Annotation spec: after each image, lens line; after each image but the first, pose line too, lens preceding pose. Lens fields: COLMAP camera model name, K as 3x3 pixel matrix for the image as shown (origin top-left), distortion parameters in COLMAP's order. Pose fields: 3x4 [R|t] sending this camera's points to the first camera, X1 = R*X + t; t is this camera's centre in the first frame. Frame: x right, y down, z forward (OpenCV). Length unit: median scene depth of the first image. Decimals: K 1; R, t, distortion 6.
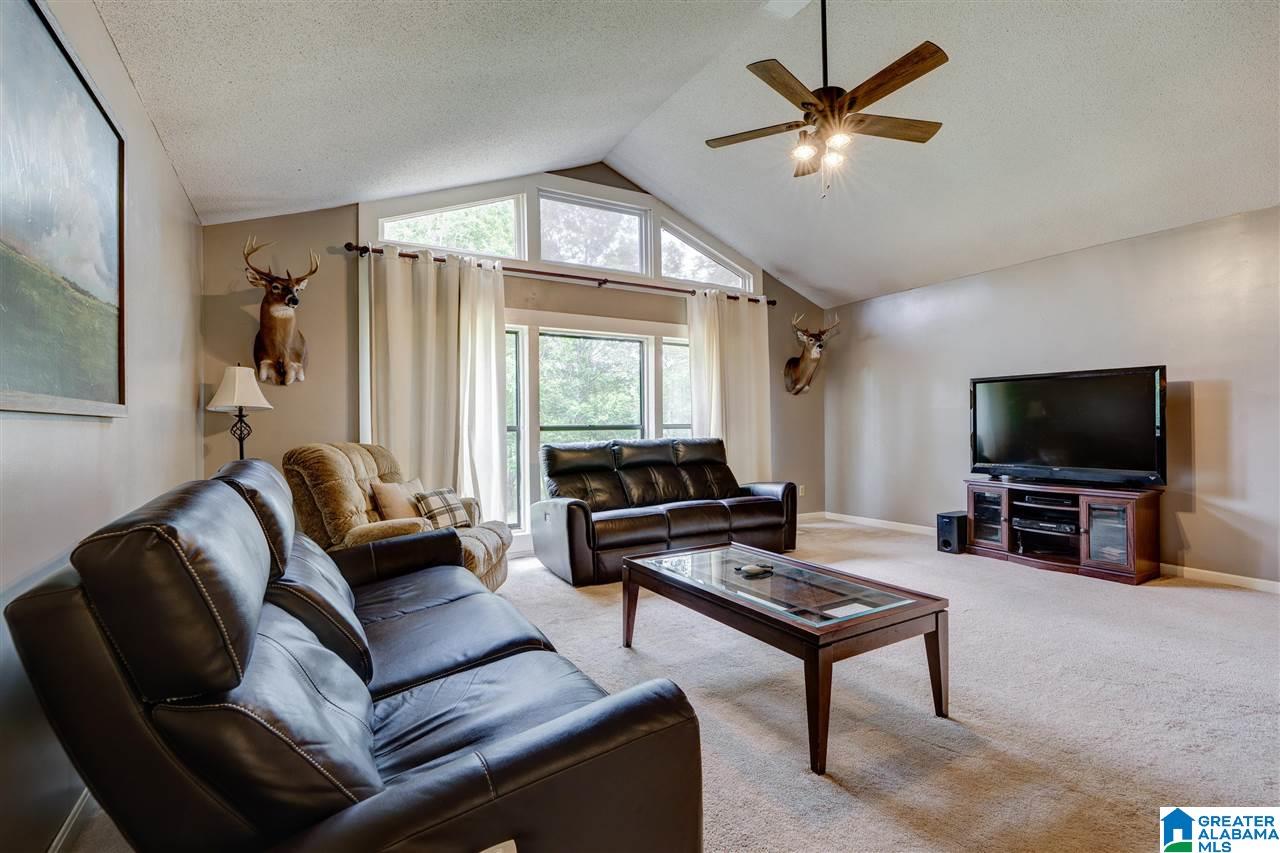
lens RADIAL K [[565.1, 0, 640.0], [0, 565.1, 426.5], [0, 0, 1]] dist [-0.000413, -0.000036]
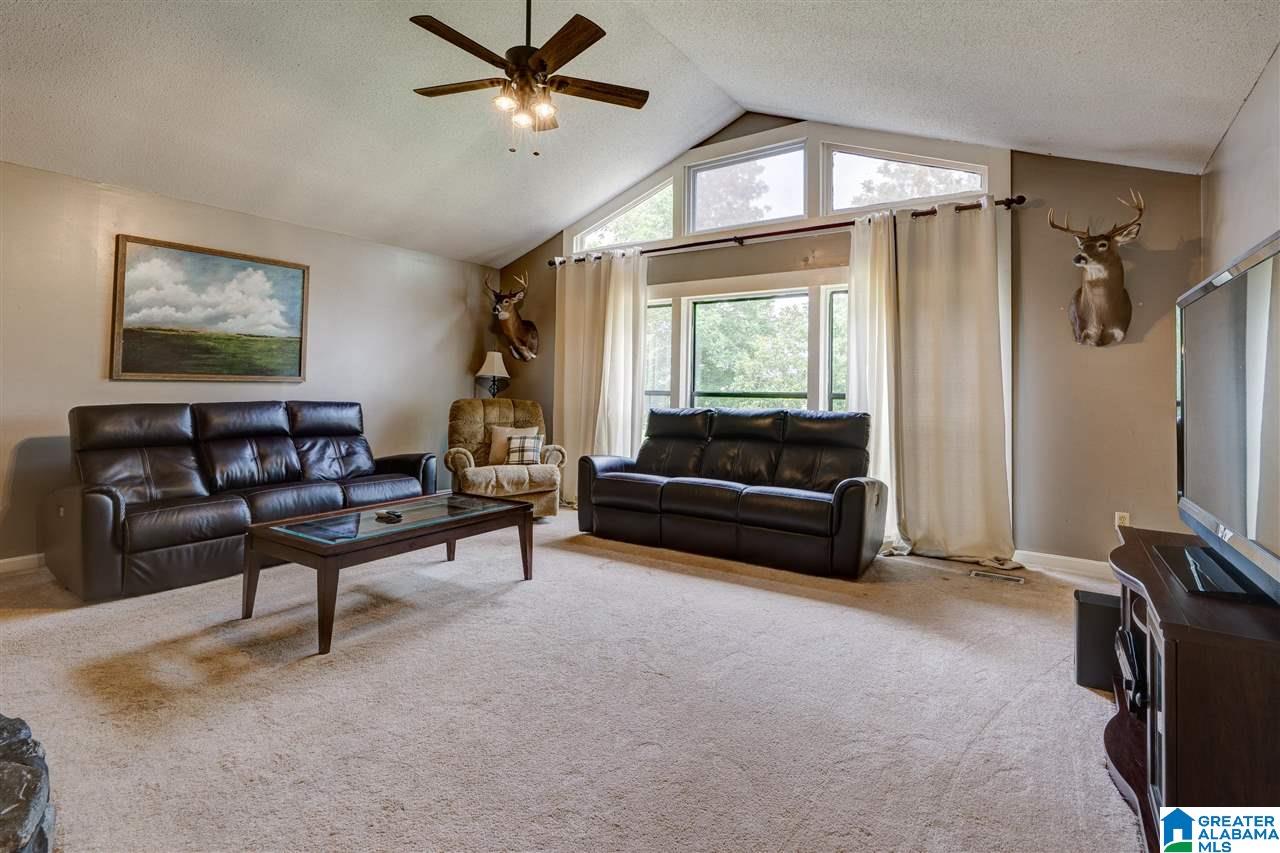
lens RADIAL K [[607.1, 0, 639.0], [0, 607.1, 363.9], [0, 0, 1]] dist [-0.000042, 0.000089]
pose [[0.429488, -0.014972, -0.902948, 0.748836], [-0.024303, 0.999309, -0.028130, -0.015644], [0.902745, 0.034026, 0.428827, 0.407542]]
